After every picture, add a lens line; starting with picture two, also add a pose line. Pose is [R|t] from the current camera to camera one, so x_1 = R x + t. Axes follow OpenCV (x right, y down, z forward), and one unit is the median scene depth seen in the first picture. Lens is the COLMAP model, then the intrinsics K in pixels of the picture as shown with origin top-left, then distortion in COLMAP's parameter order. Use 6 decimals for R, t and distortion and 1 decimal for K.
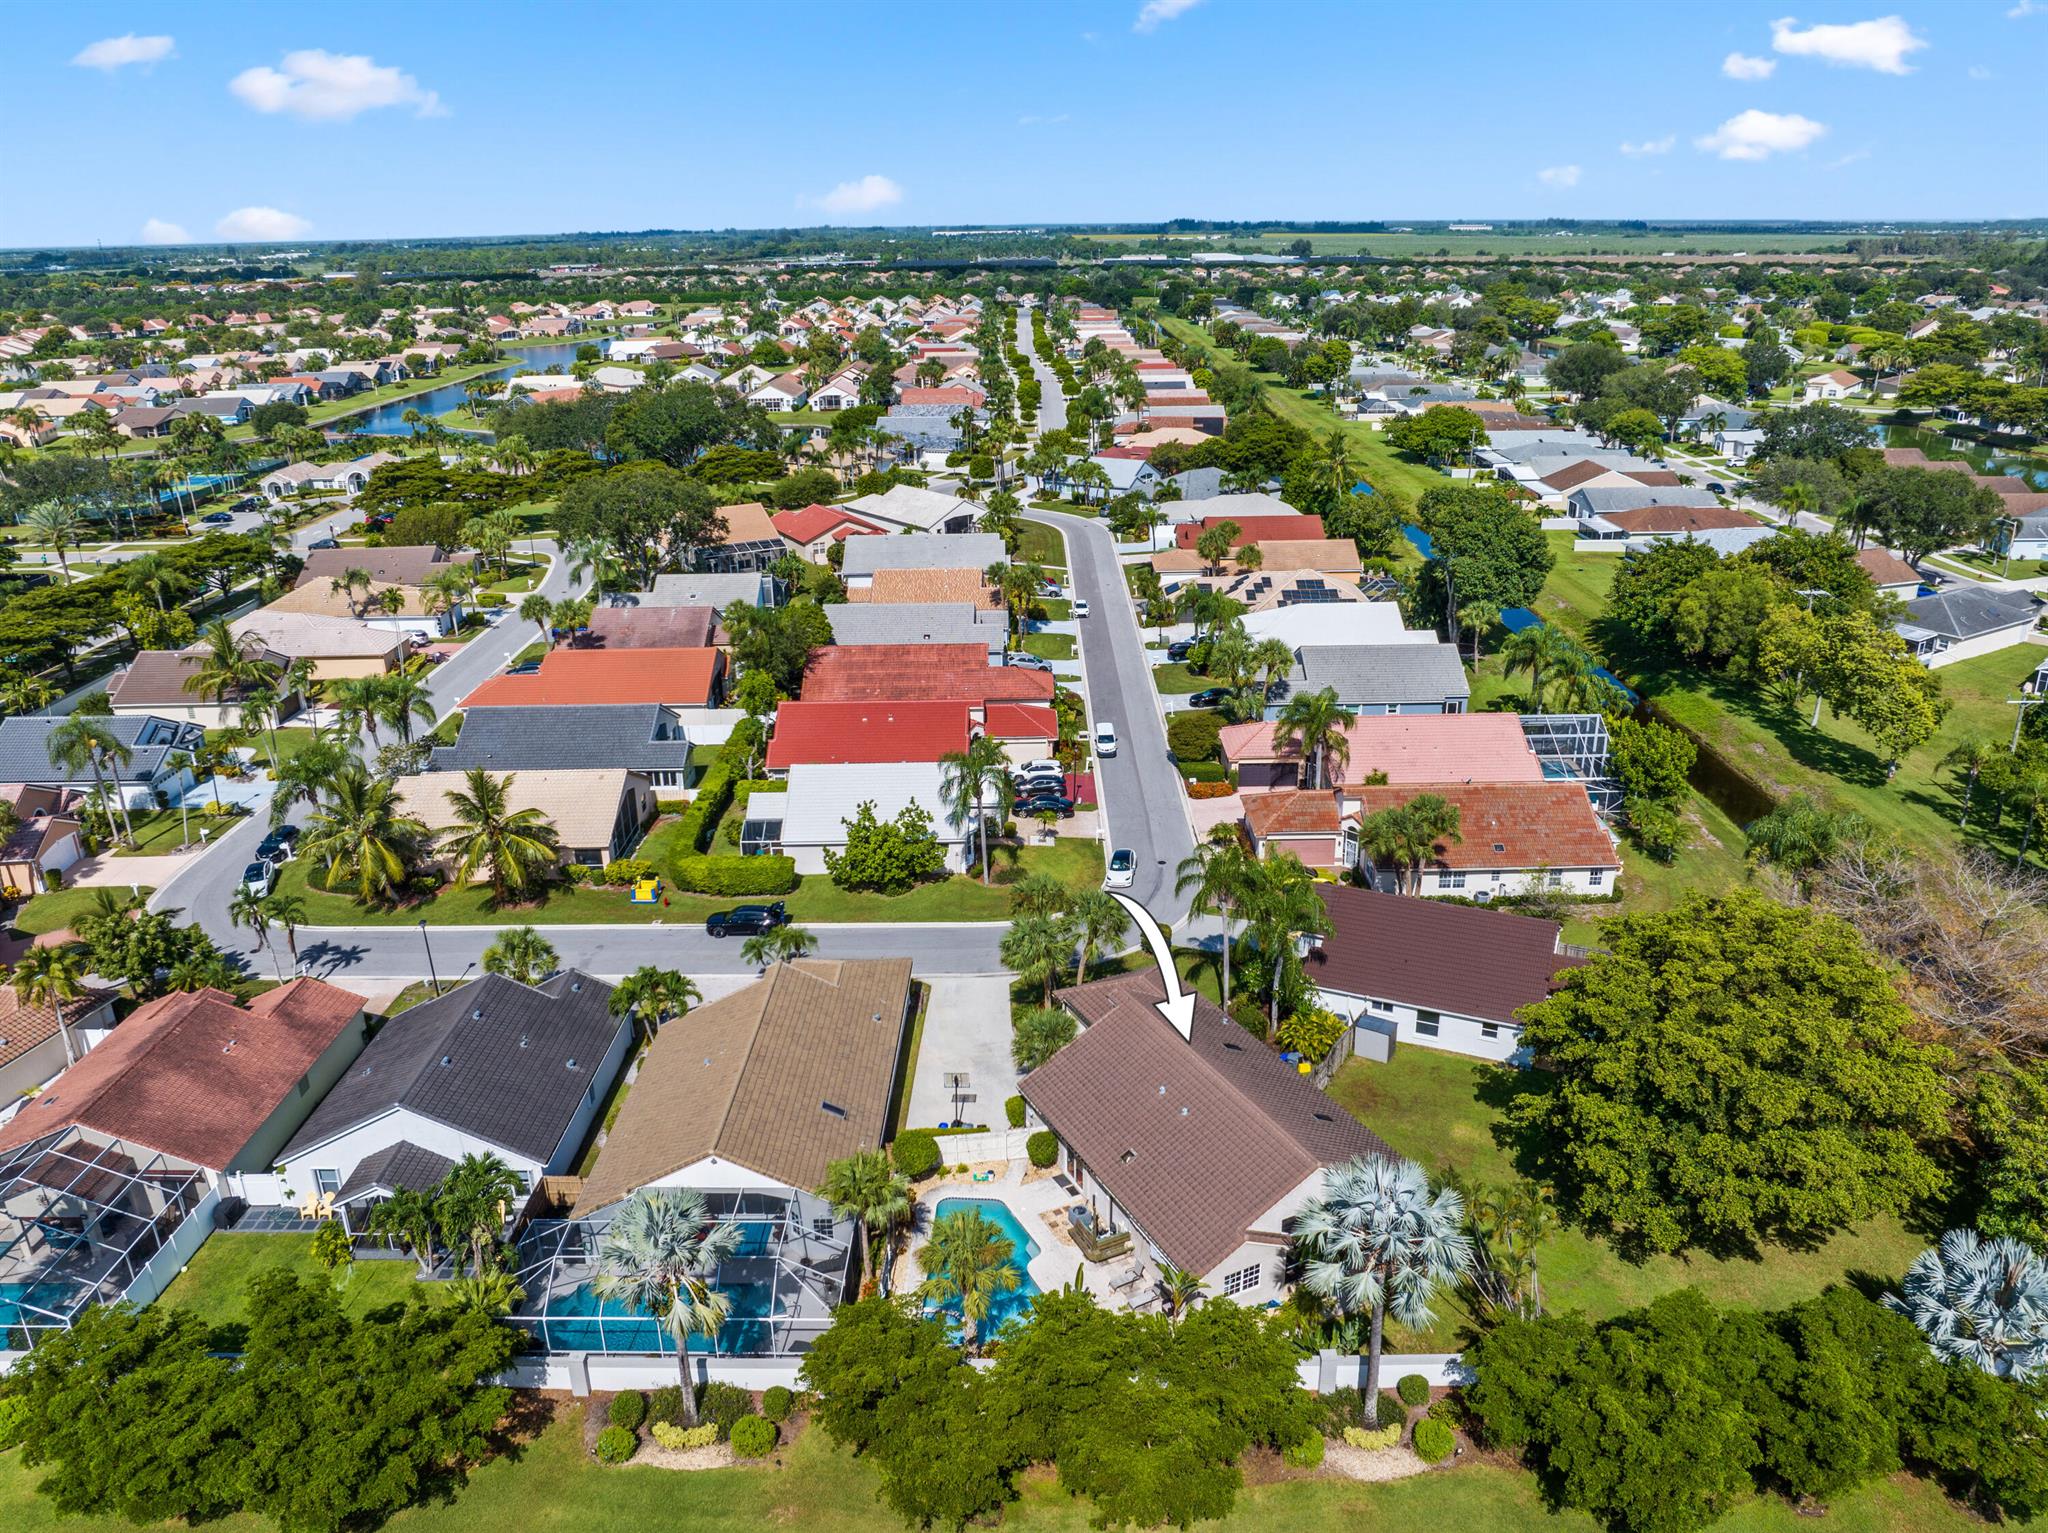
lens RADIAL K [[1422.5, 0, 1024.6], [0, 1422.5, 772.4], [0, 0, 1]] dist [-0.029998, -0.004303]
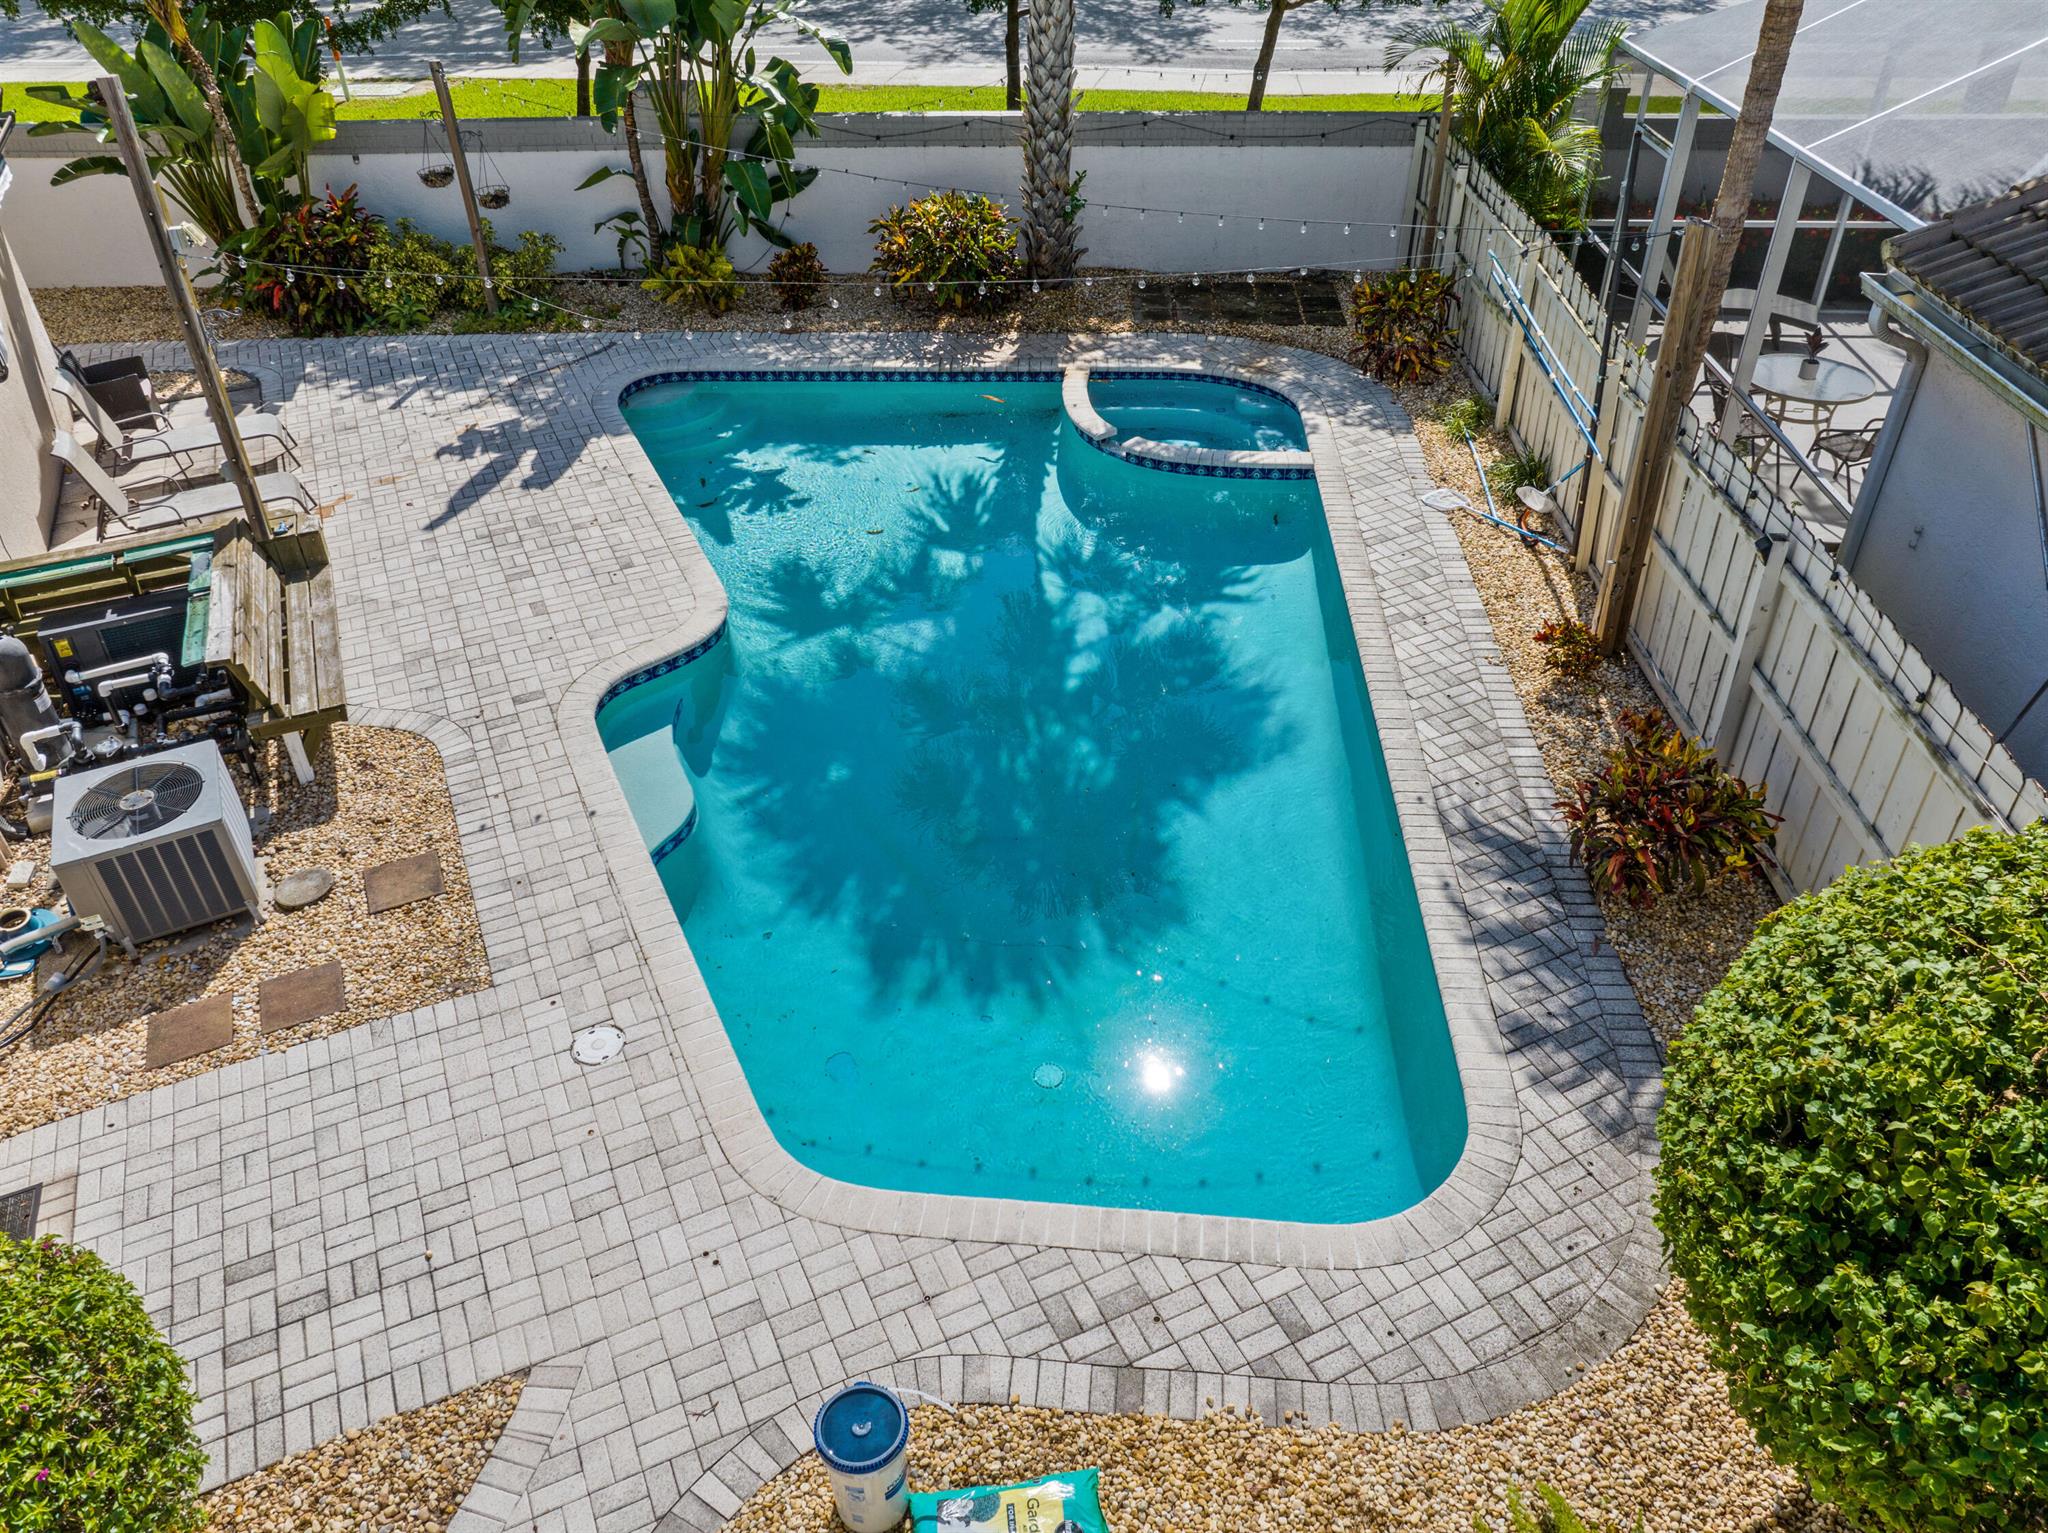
lens RADIAL K [[1422.5, 0, 1024.6], [0, 1422.5, 772.4], [0, 0, 1]] dist [-0.029998, -0.004303]
pose [[-0.999269, 0.014821, 0.035231, -0.020481], [0.037778, 0.523054, 0.851462, 0.120946], [-0.005808, 0.852171, -0.523232, 0.595877]]
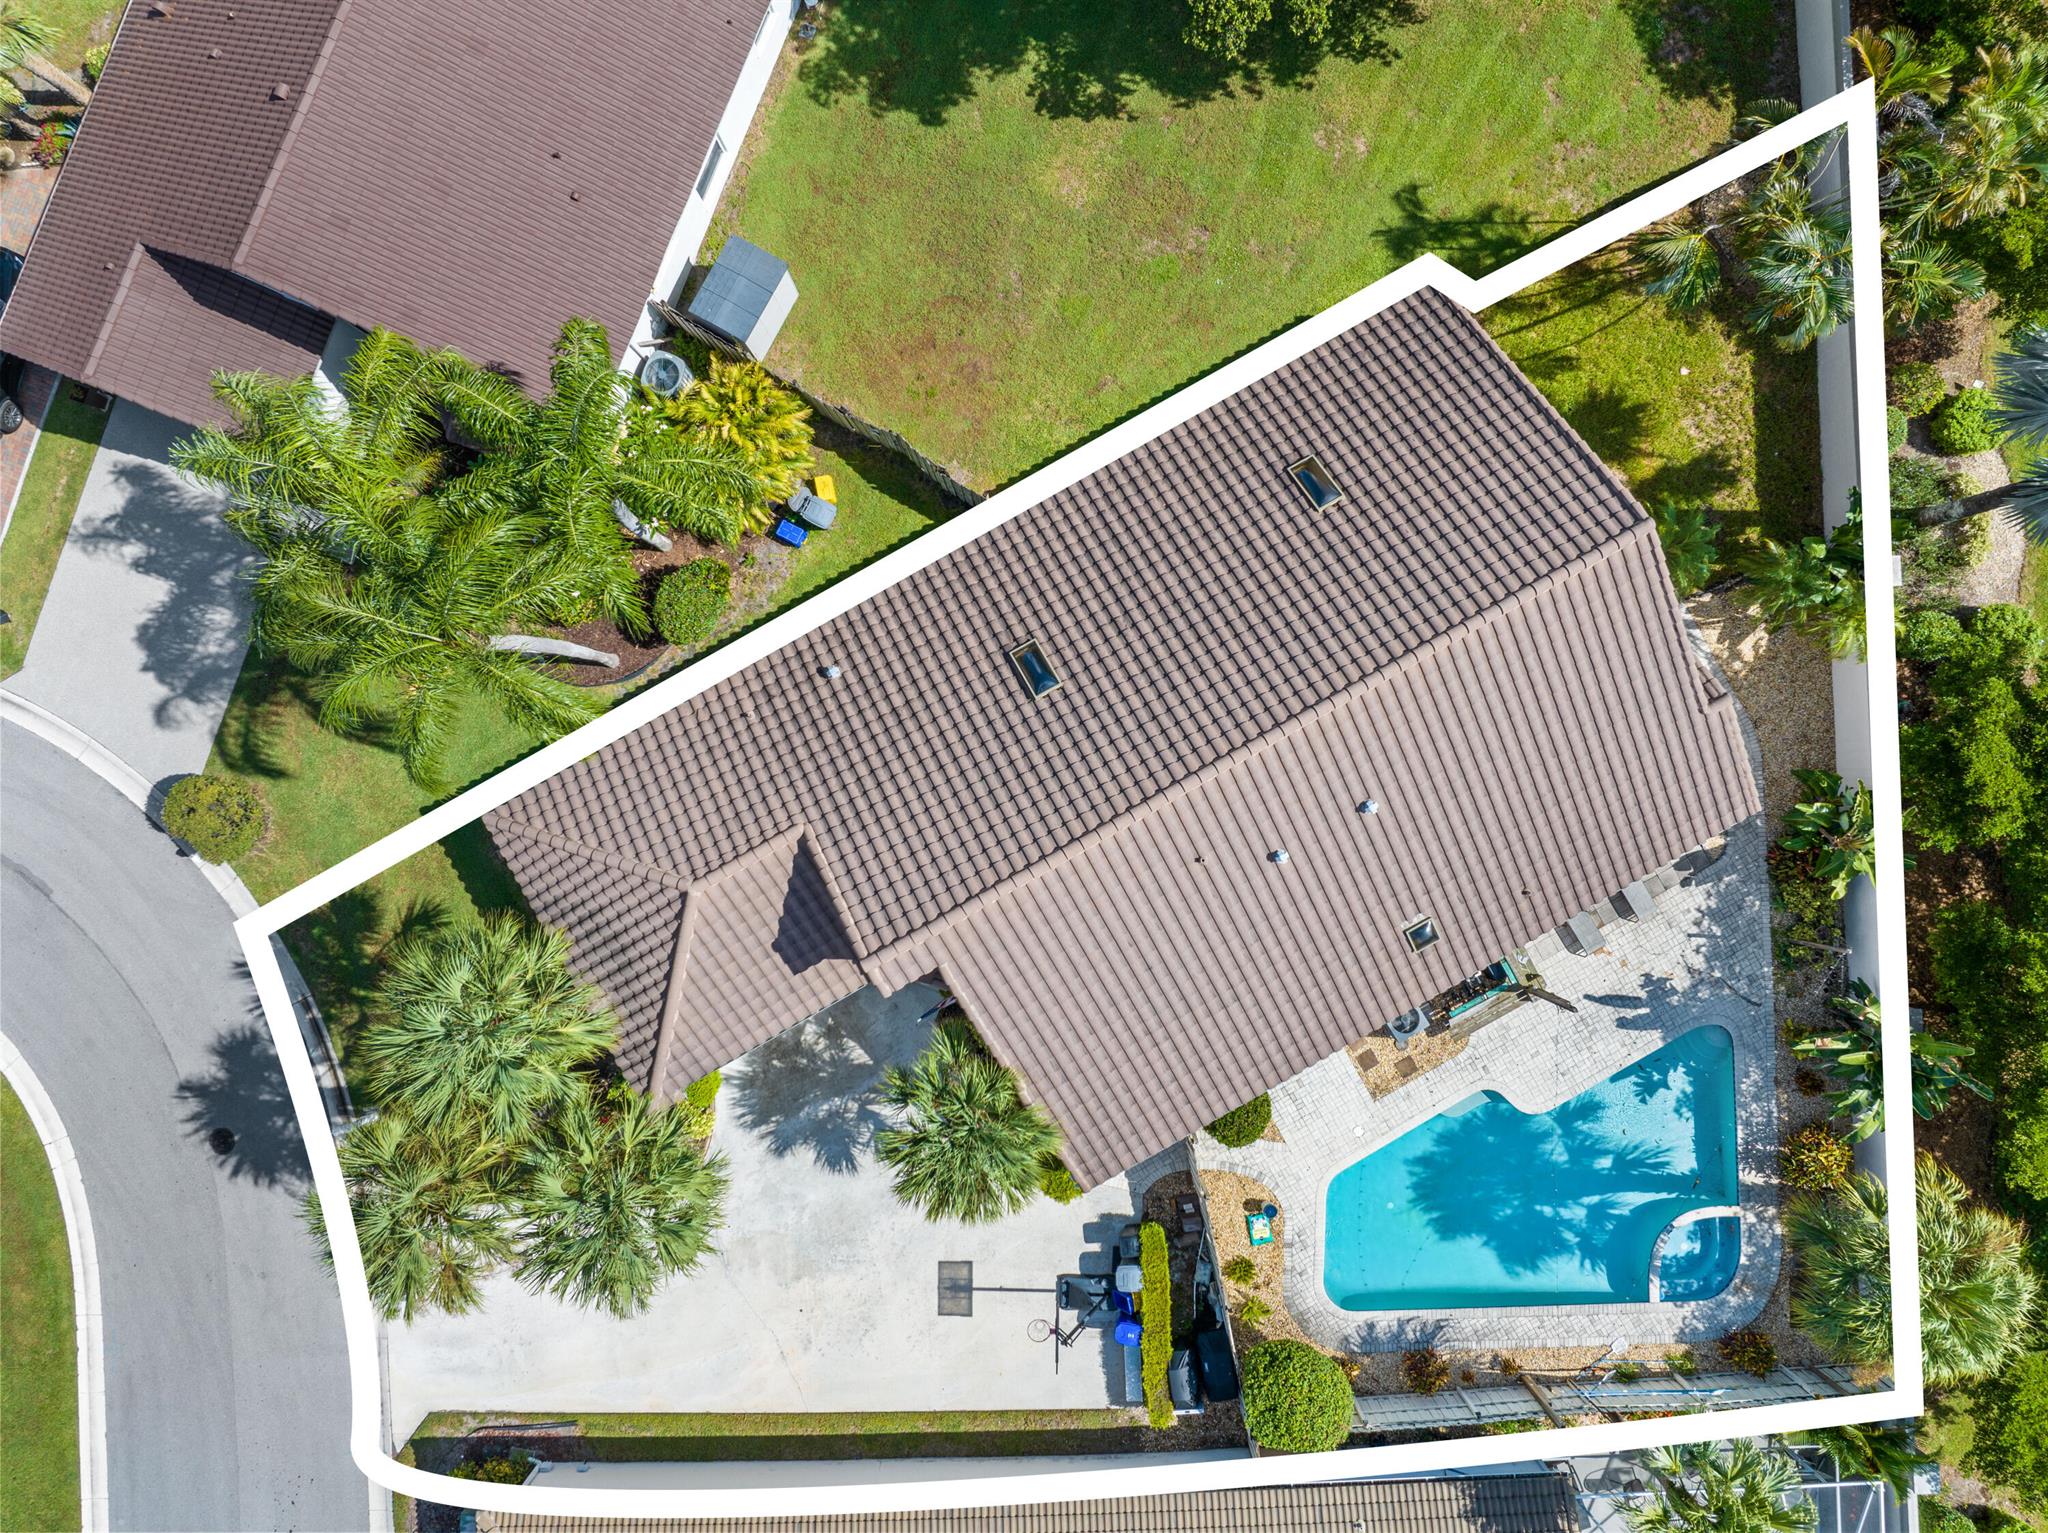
lens RADIAL K [[1398.1, 0, 1021.3], [0, 1398.1, 743.6], [0, 0, 1]] dist [-0.027613, 0.002707]
pose [[-0.061963, -0.997840, 0.021829, 0.074261], [0.364724, -0.002280, 0.931113, -0.103081], [-0.929052, 0.065656, 0.364078, 0.531335]]
